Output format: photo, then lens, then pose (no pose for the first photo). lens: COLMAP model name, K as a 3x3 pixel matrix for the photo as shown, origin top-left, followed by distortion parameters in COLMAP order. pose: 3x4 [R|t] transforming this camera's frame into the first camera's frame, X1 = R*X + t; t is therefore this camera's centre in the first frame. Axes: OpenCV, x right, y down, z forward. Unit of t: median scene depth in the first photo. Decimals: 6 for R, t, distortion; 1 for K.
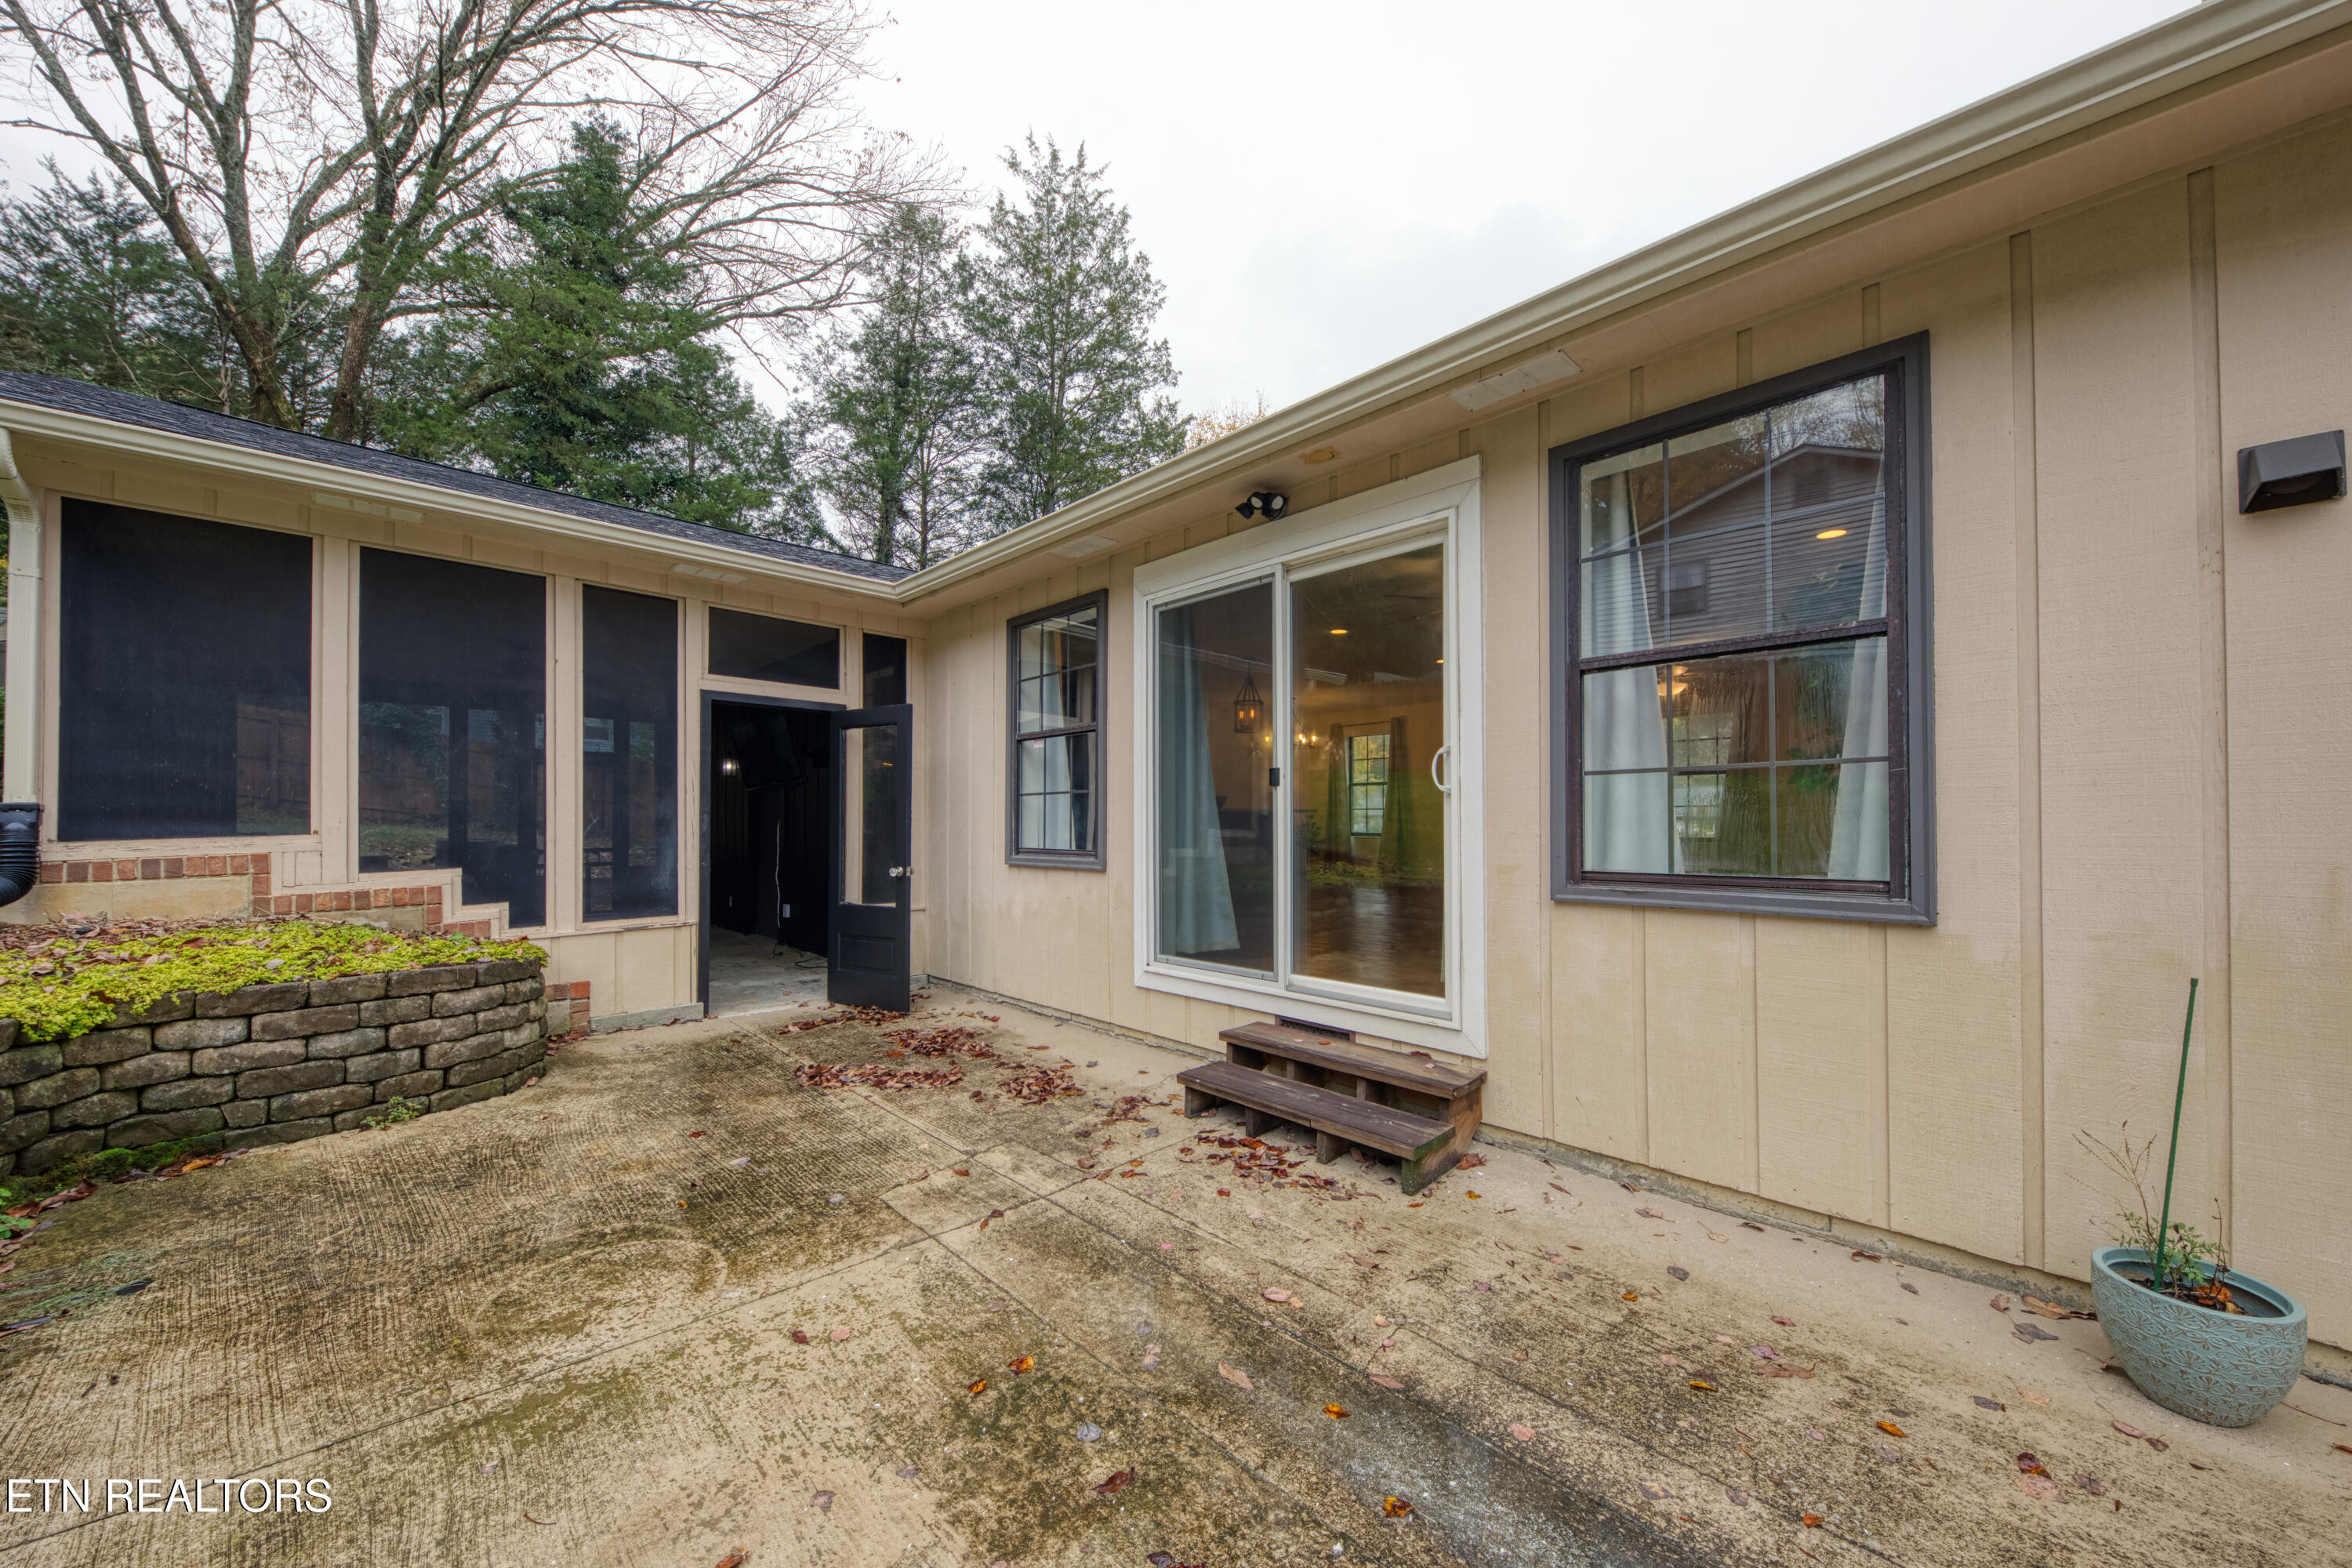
lens RADIAL K [[806.0, 0, 1169.3], [0, 806.0, 810.0], [0, 0, 1]] dist [0.001269, -0.003851]
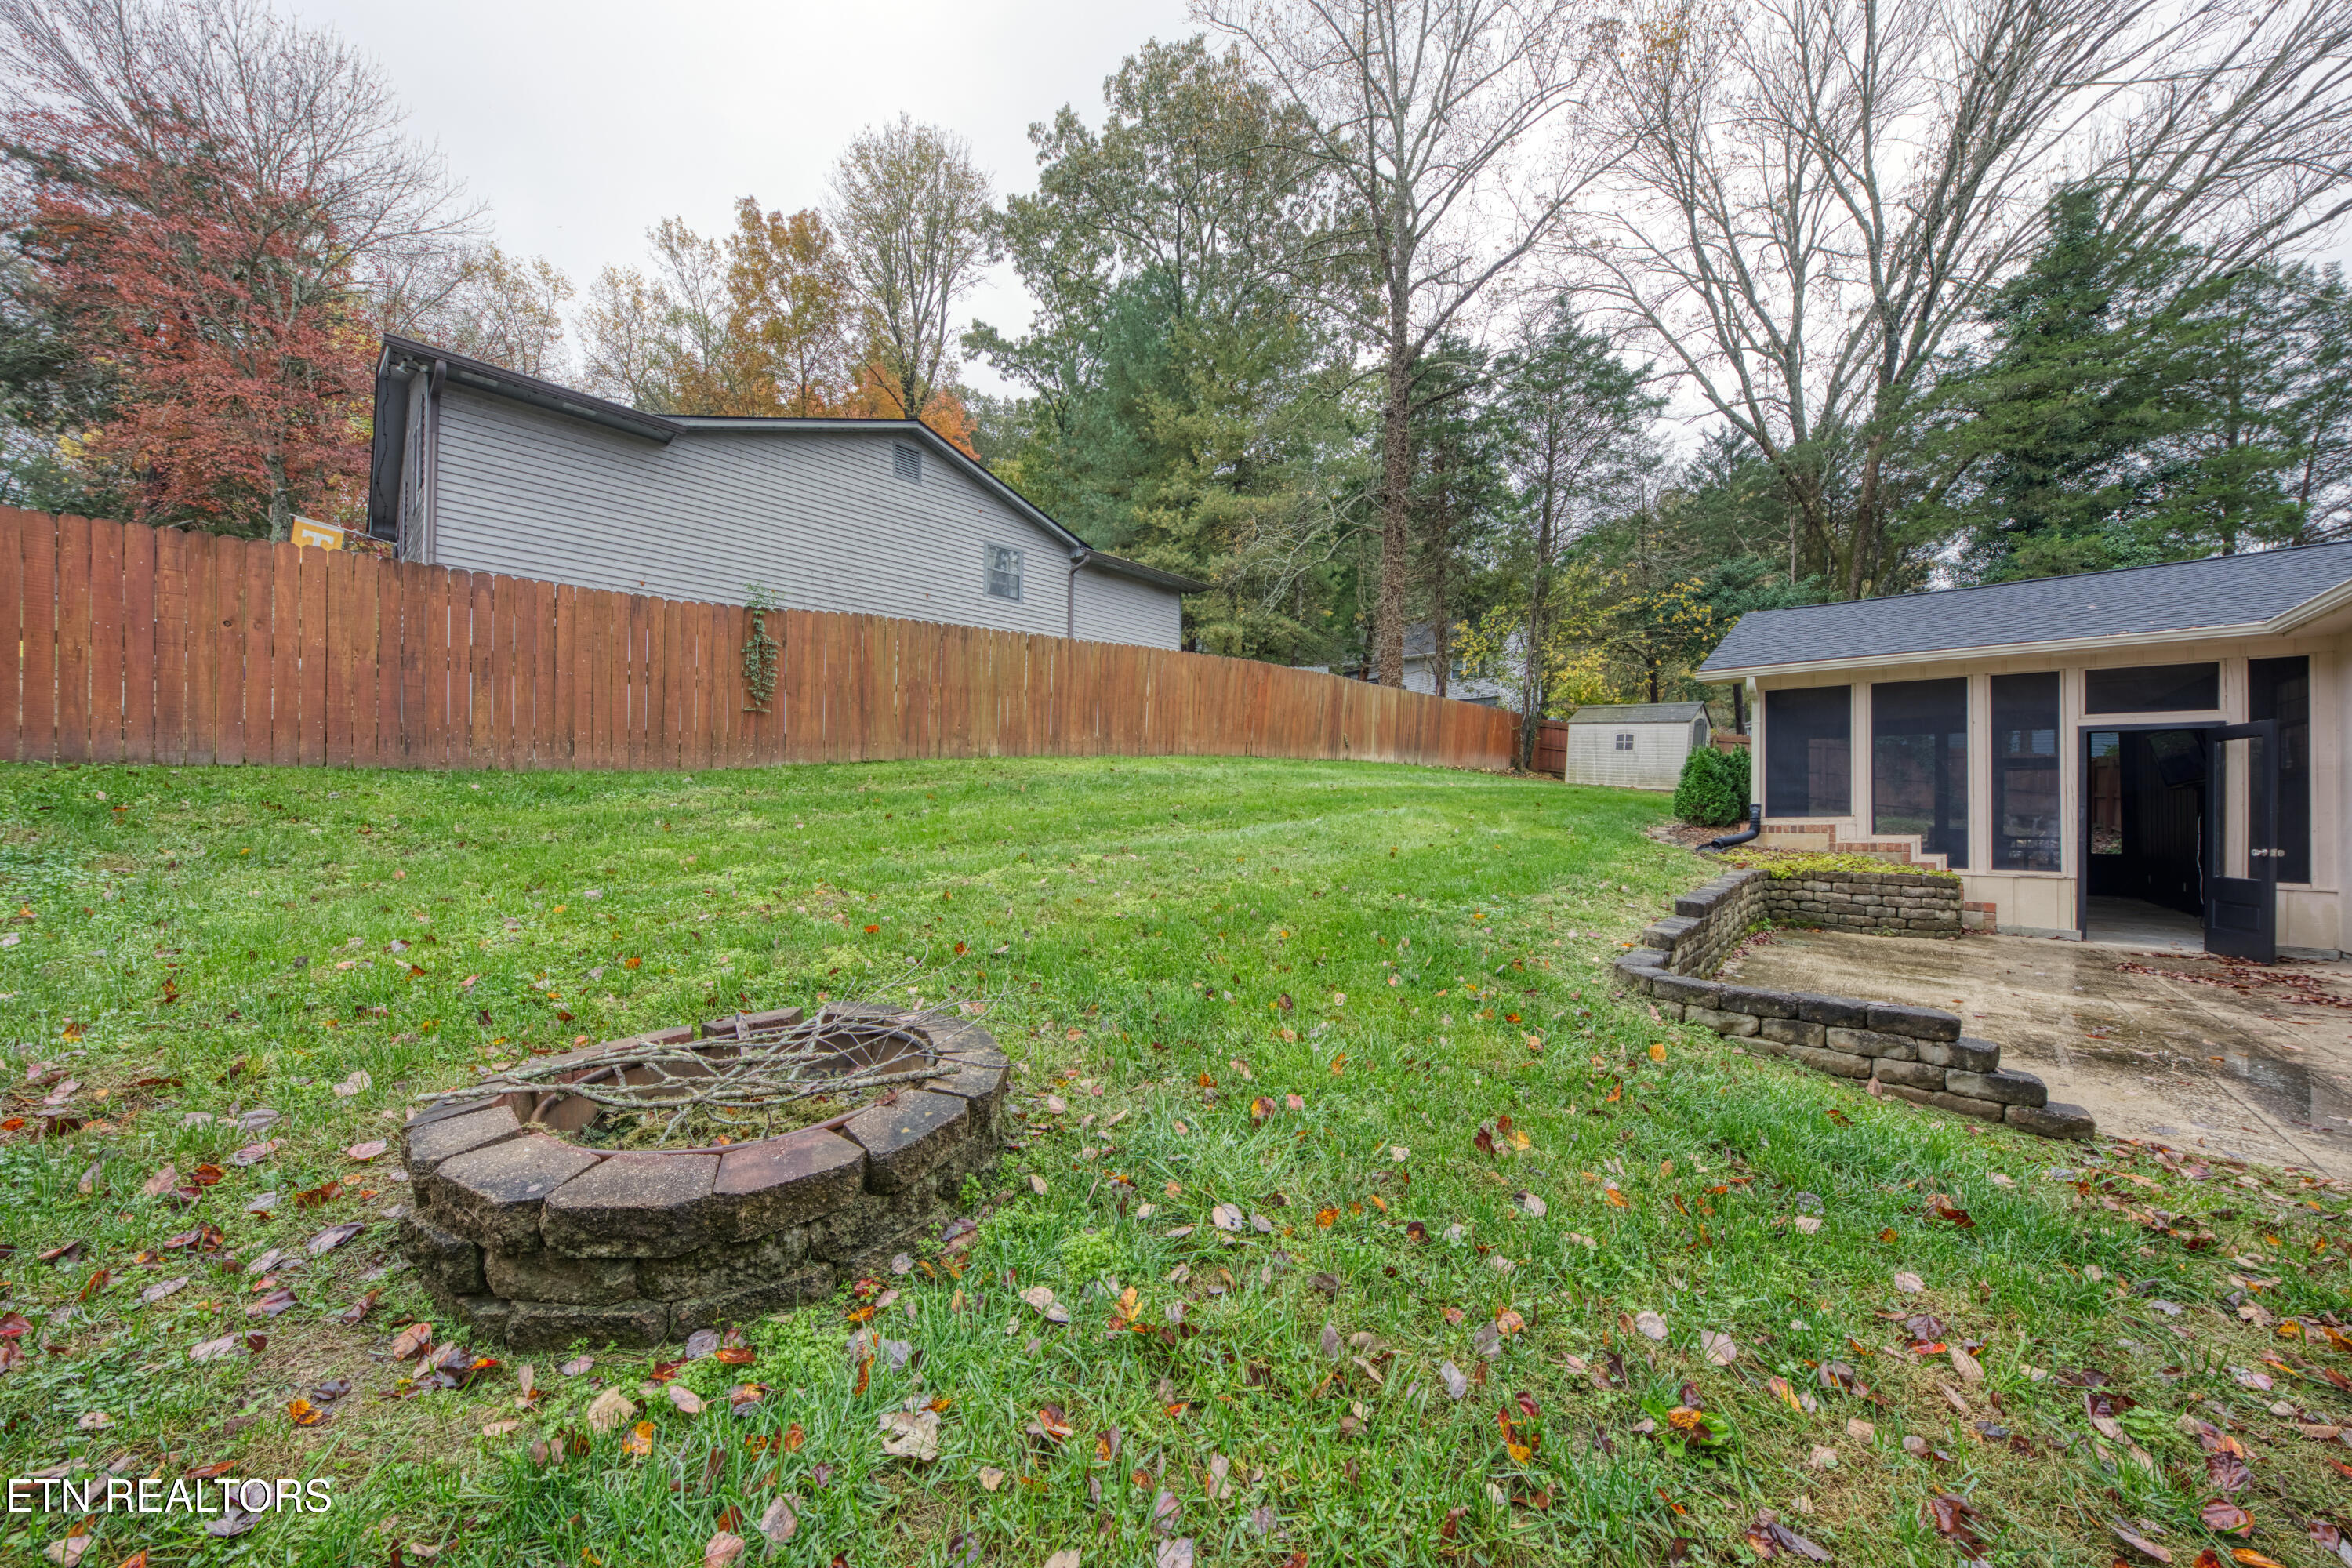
lens RADIAL K [[806.0, 0, 1169.3], [0, 806.0, 810.0], [0, 0, 1]] dist [0.001269, -0.003851]
pose [[0.055701, 0.001455, -0.998446, 0.895509], [0.002387, 0.999996, 0.001591, 0.003844], [0.998445, -0.002472, 0.055697, -0.861143]]
